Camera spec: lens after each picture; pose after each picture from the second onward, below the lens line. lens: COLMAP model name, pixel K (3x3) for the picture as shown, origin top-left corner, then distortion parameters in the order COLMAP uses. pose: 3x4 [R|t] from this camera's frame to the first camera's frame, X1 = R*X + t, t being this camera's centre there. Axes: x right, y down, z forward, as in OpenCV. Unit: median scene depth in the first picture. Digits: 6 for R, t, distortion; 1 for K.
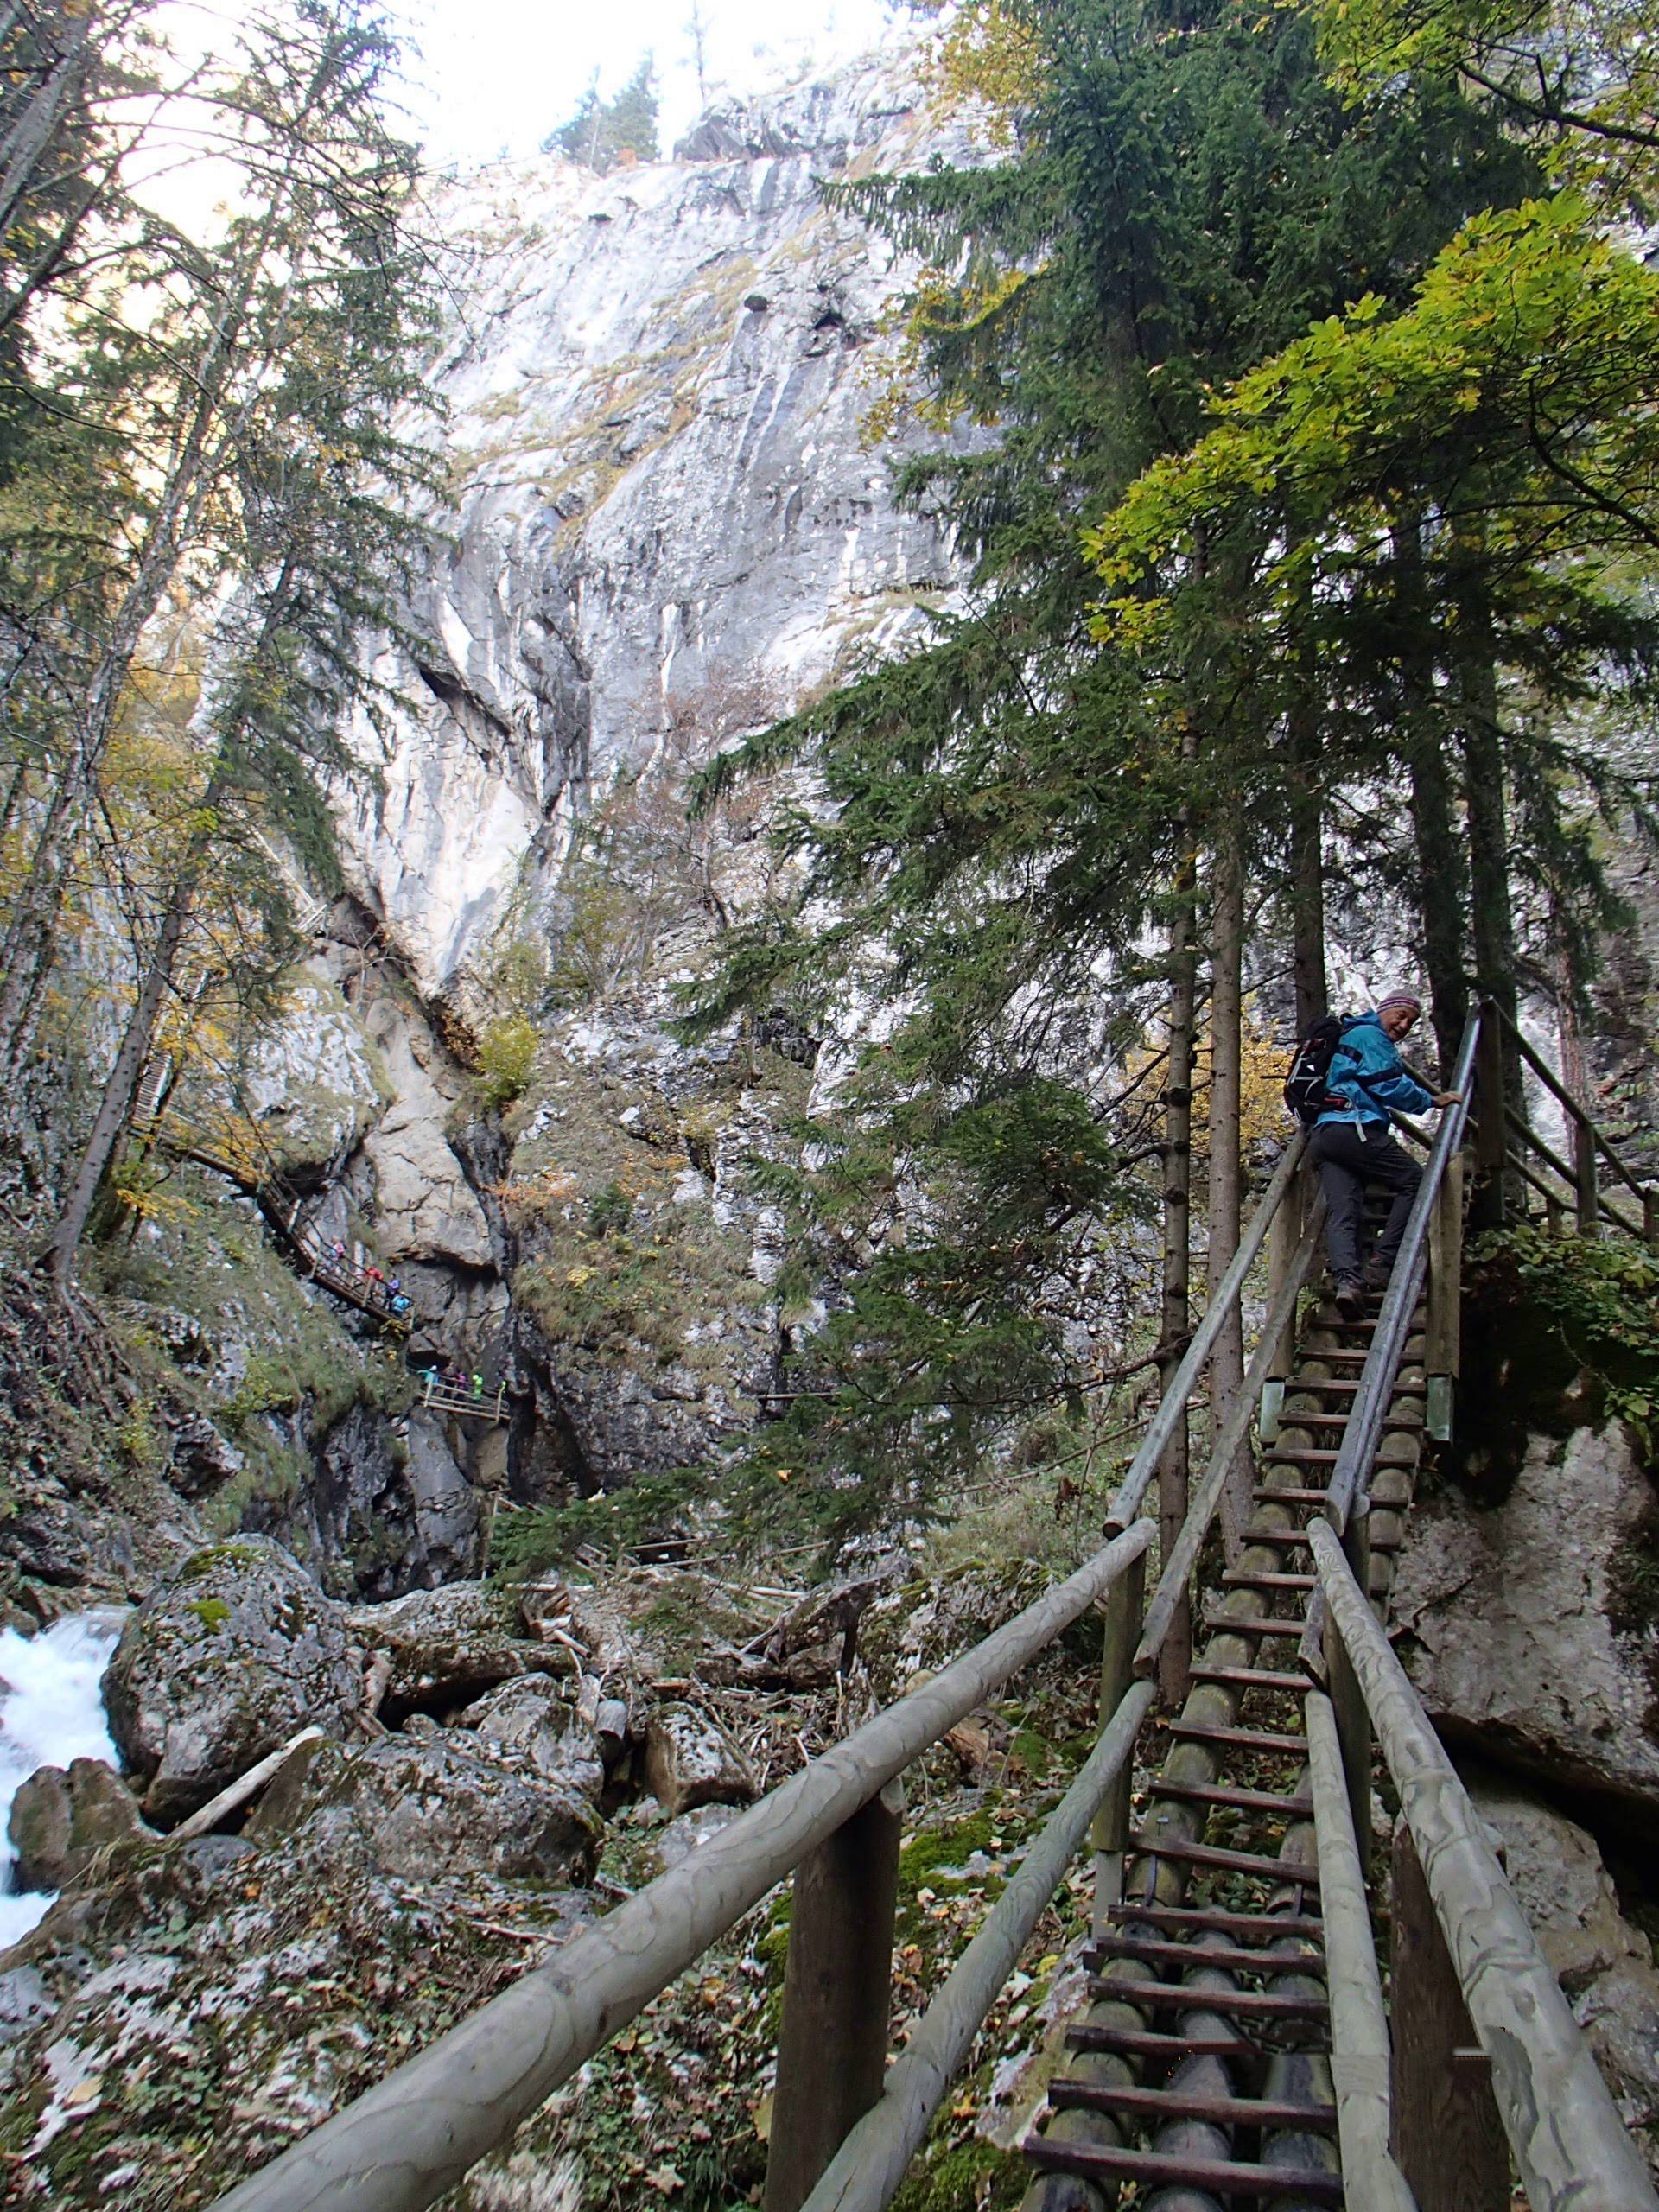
lens RADIAL K [[1819.4, 0, 824.4], [0, 1819.4, 1137.2], [0, 0, 1]] dist [-0.012105, 0.019775]
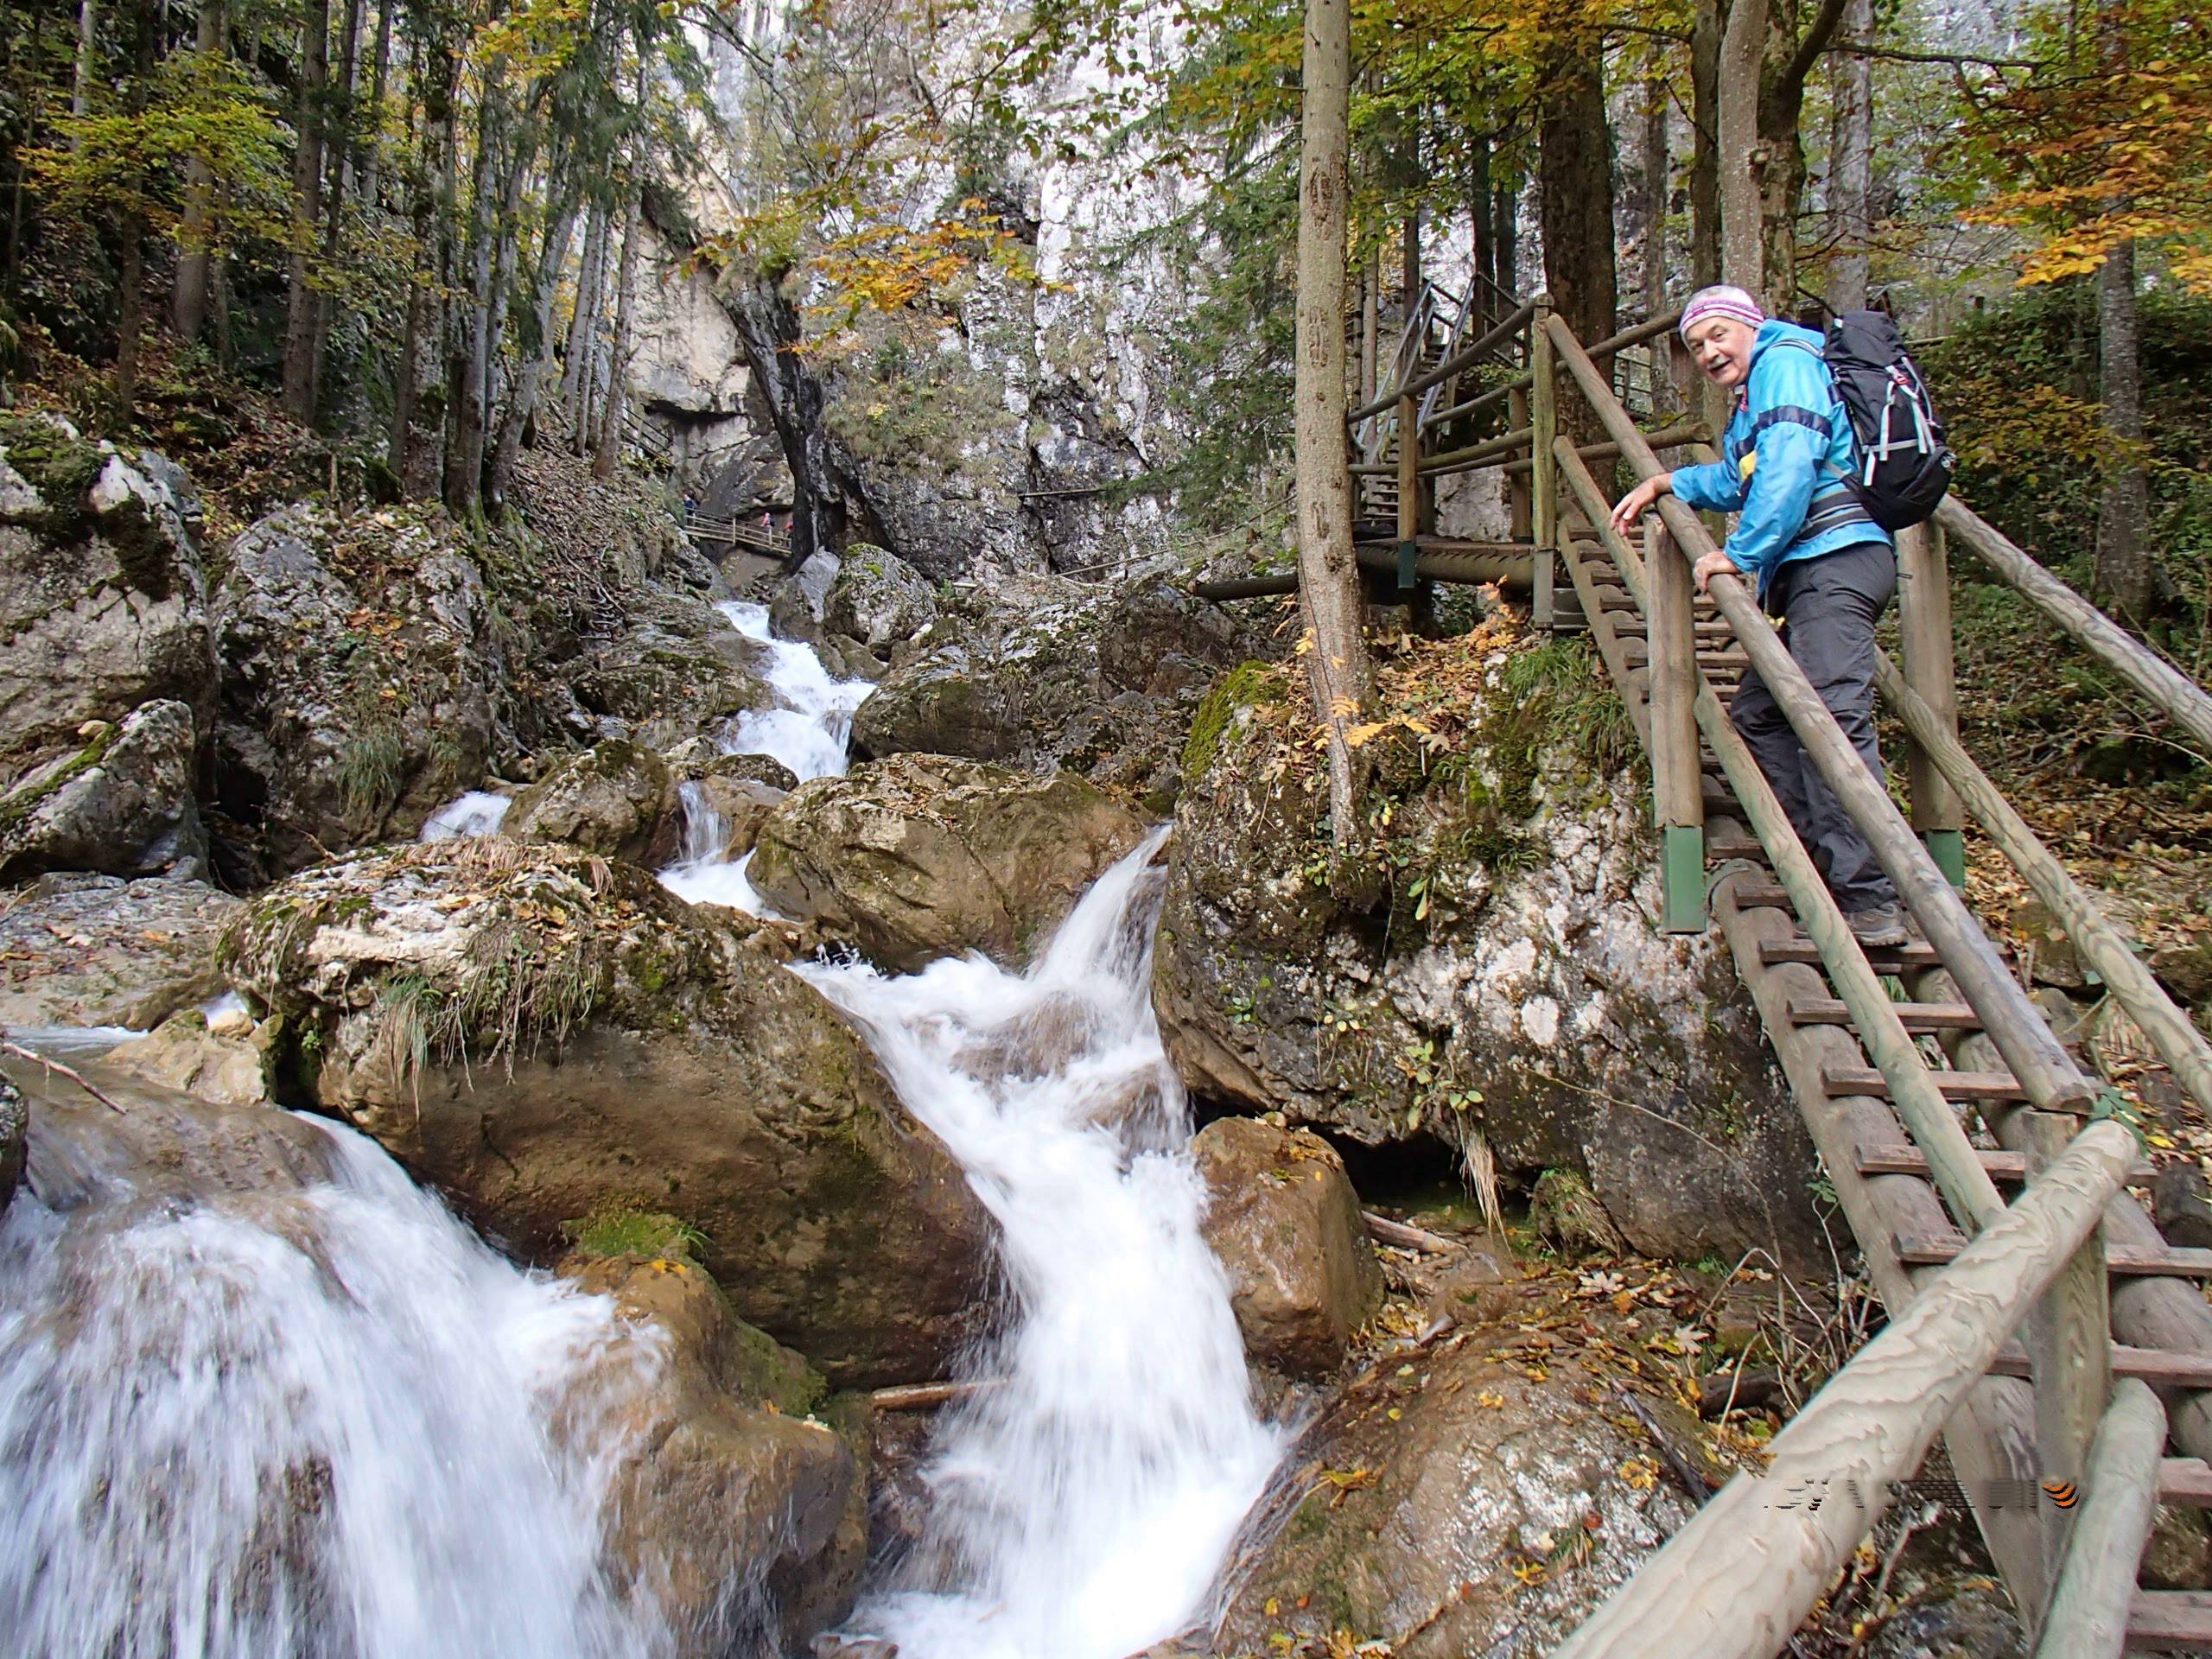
lens RADIAL K [[1819.4, 0, 1078.1], [0, 1819.4, 833.5], [0, 0, 1]] dist [-0.012105, 0.019775]
pose [[0.995699, -0.041727, 0.082721, -0.109920], [0.015507, 0.955303, 0.295221, -0.020809], [-0.091342, -0.292669, 0.951841, -0.395634]]
